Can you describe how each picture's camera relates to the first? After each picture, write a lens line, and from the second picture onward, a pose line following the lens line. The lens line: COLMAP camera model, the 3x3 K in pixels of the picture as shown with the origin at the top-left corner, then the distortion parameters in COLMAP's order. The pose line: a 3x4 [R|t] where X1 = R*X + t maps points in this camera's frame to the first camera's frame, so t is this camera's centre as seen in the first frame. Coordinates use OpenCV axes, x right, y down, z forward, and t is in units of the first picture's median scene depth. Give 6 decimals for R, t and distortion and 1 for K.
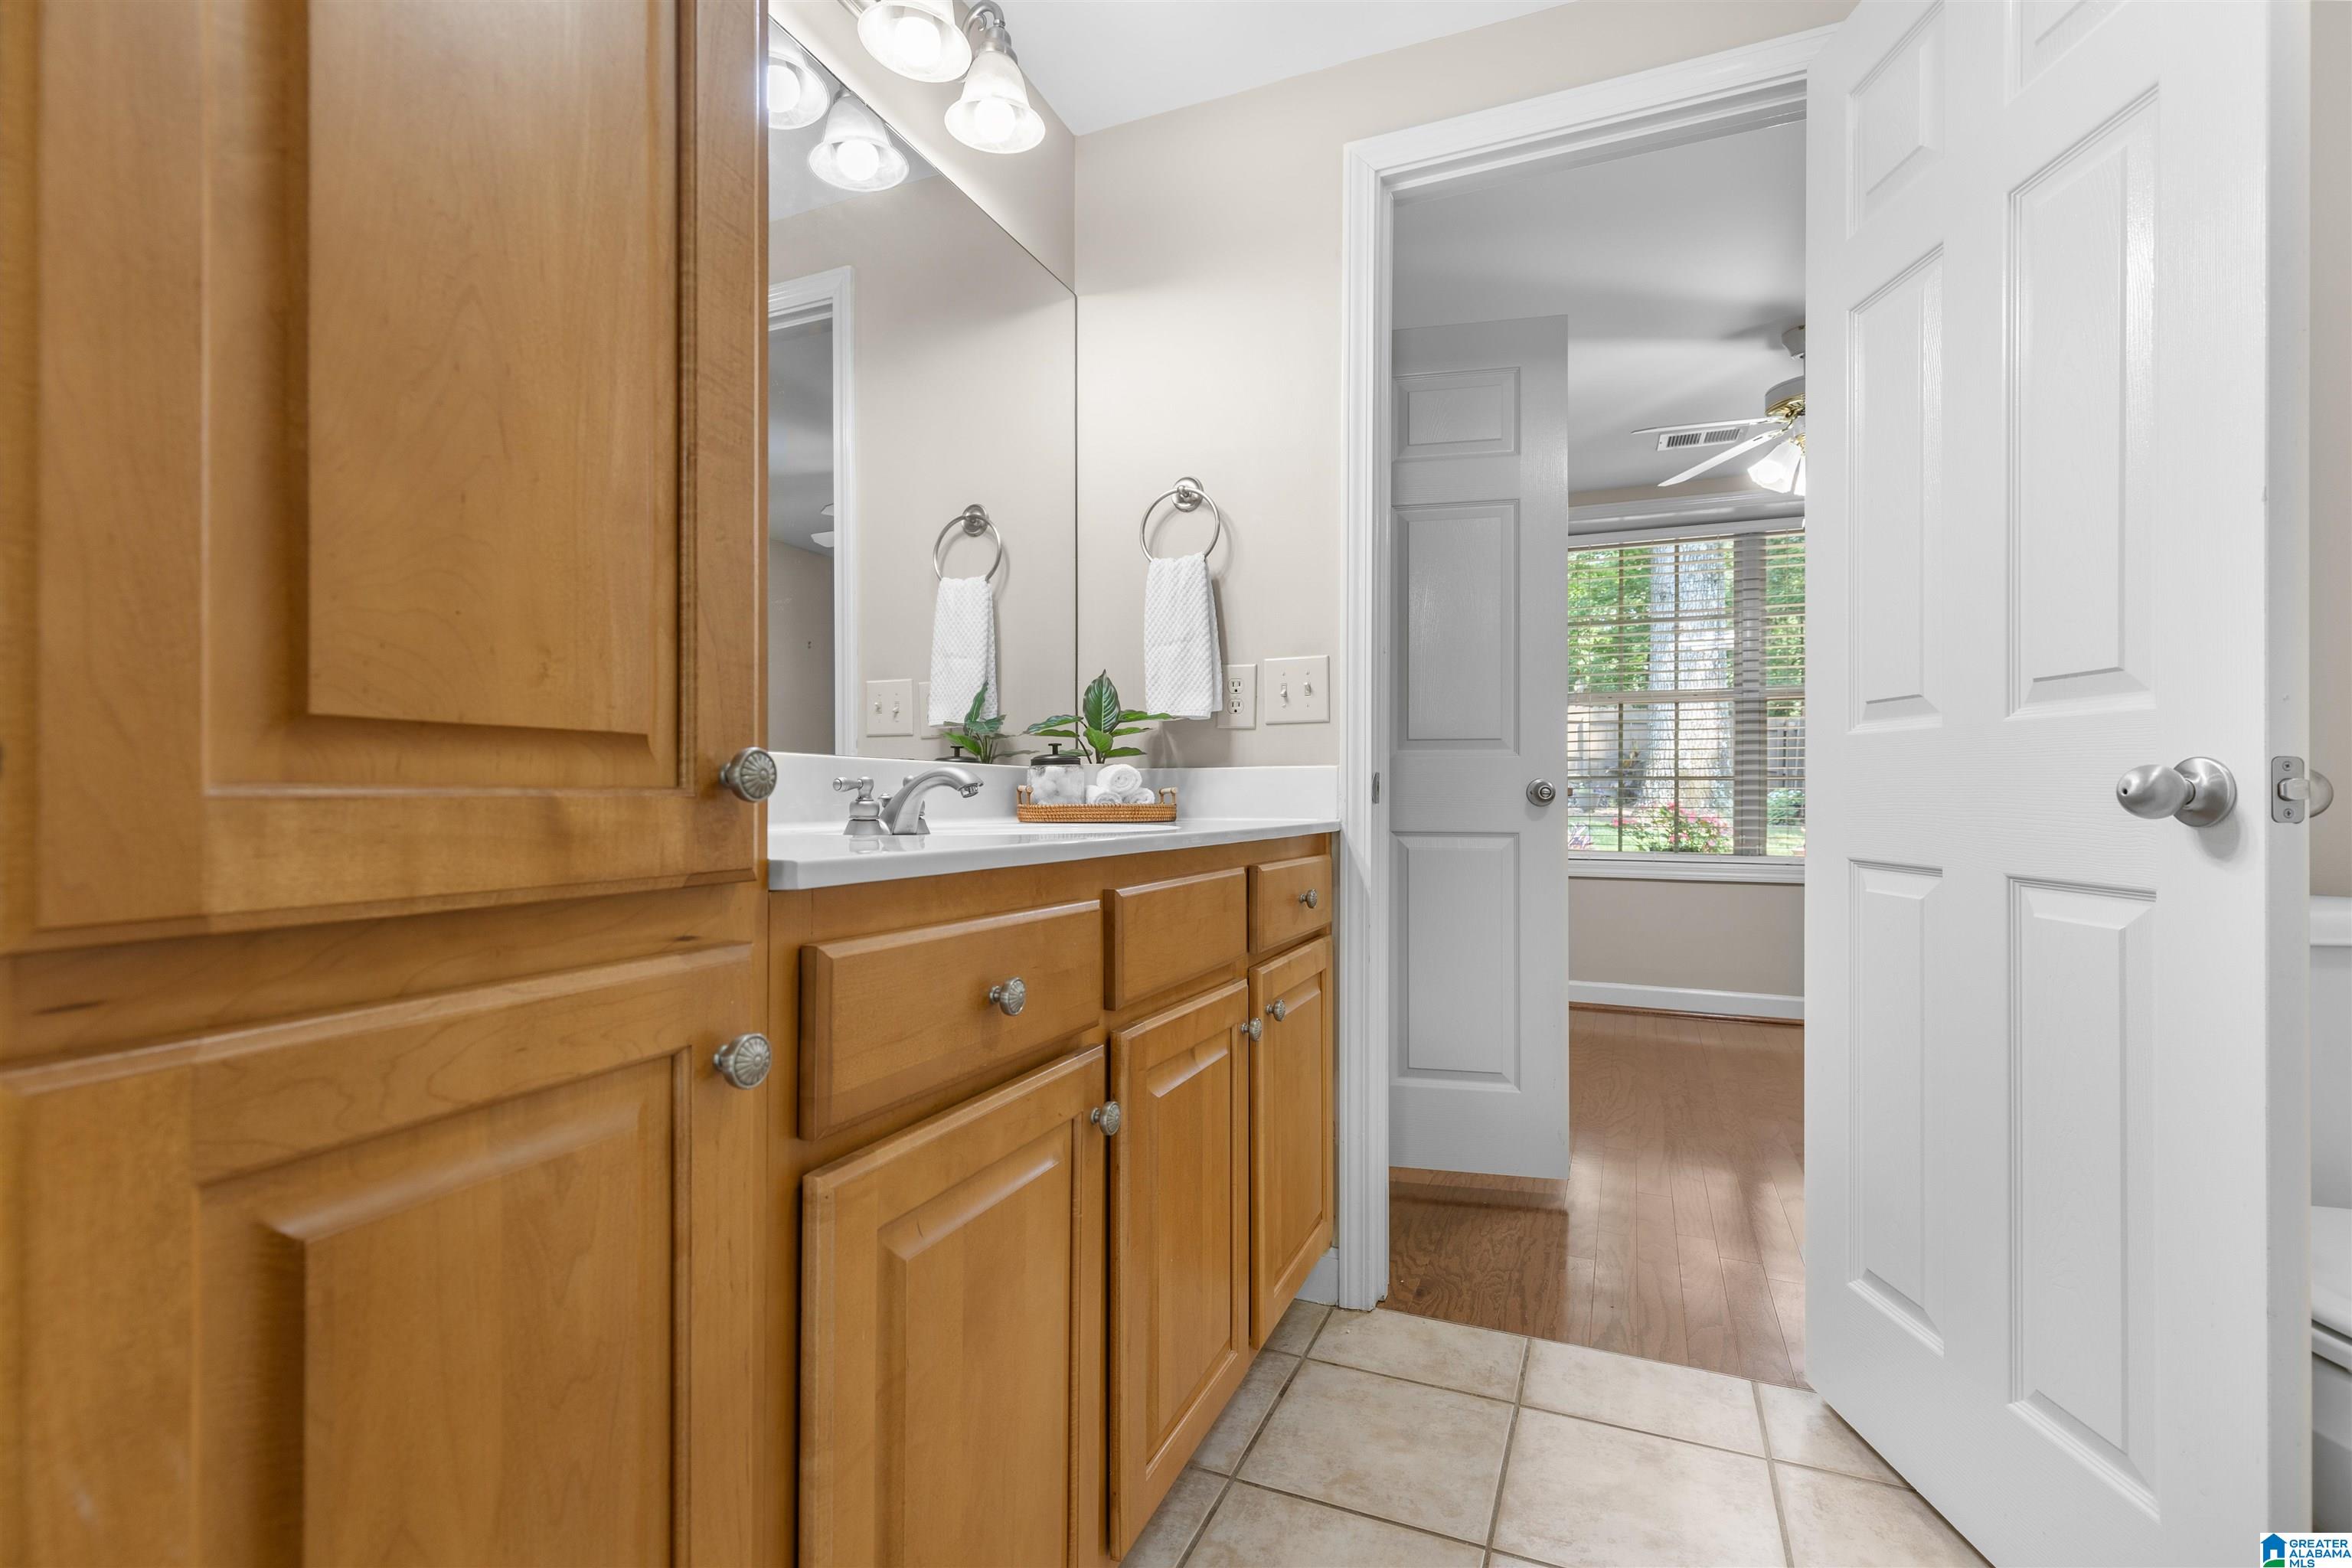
lens RADIAL K [[1071.6, 0, 1181.0], [0, 1071.6, 796.8], [0, 0, 1]] dist [0.010963, -0.001058]
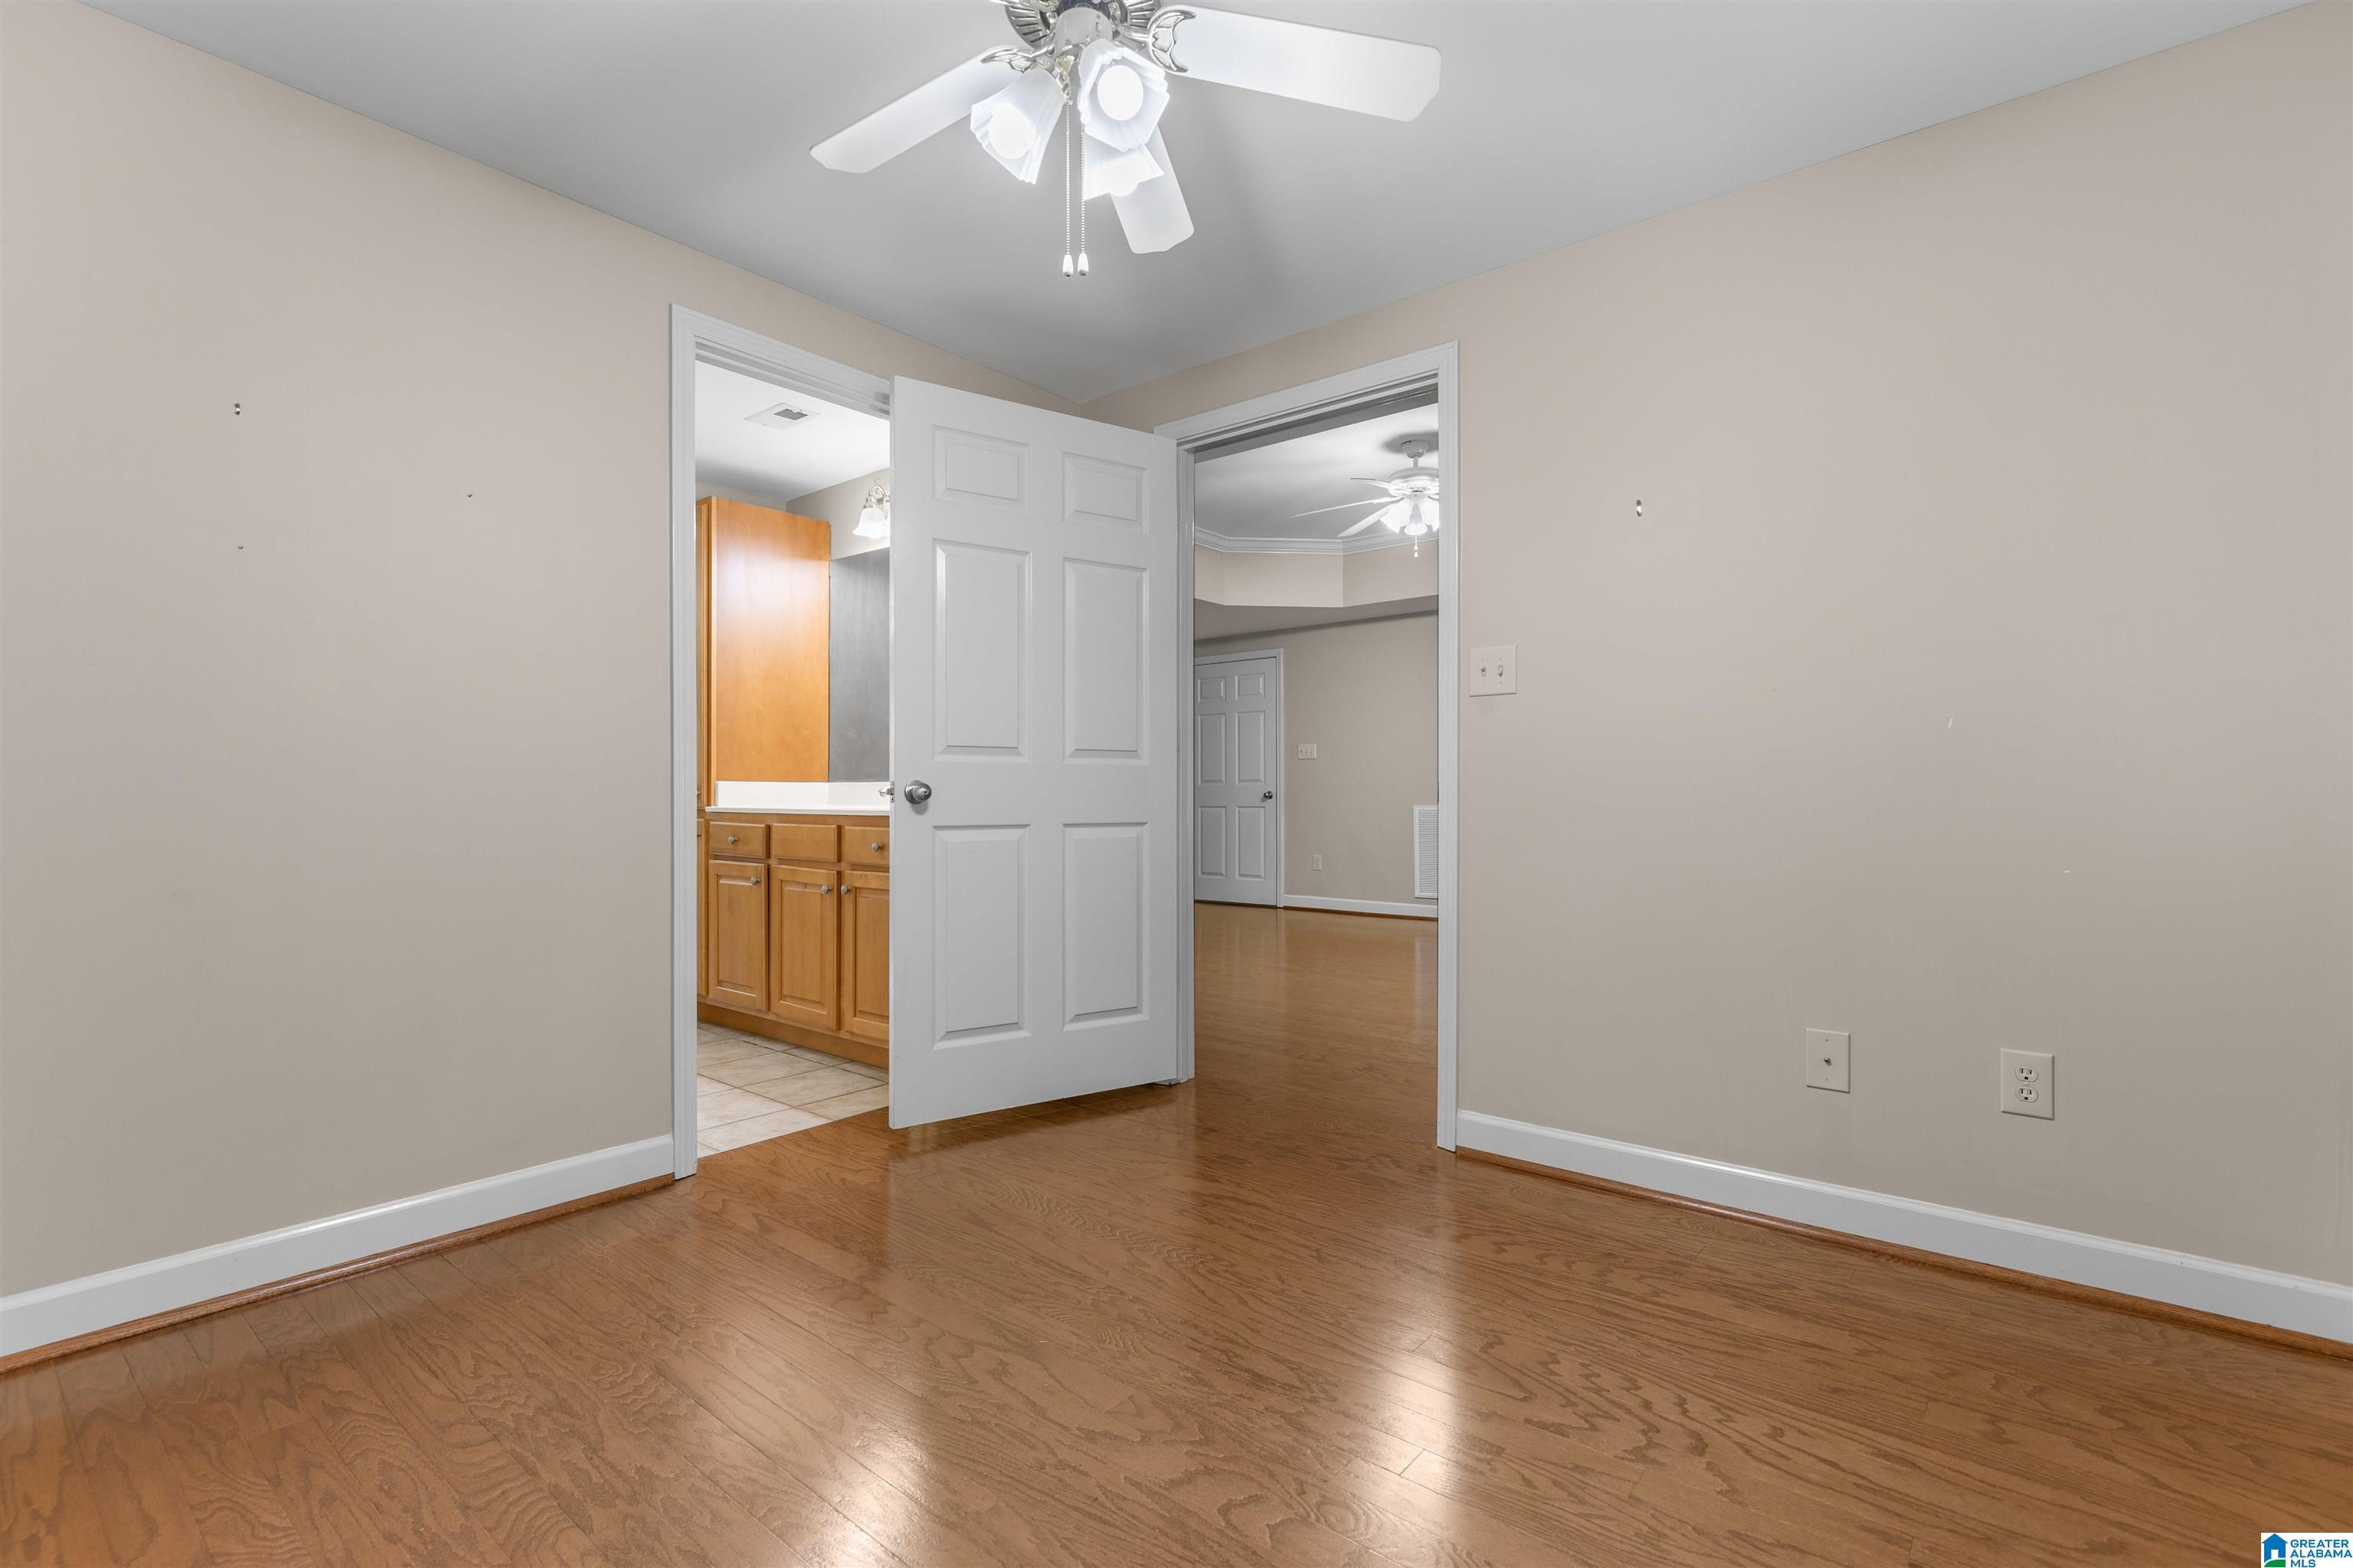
lens RADIAL K [[1072.1, 0, 1181.5], [0, 1072.1, 796.8], [0, 0, 1]] dist [0.010963, -0.001058]
pose [[-0.292599, -0.000015, -0.956235, 2.149974], [0.003891, 0.999992, -0.001206, 0.004887], [0.956227, -0.004074, -0.292596, 2.443476]]
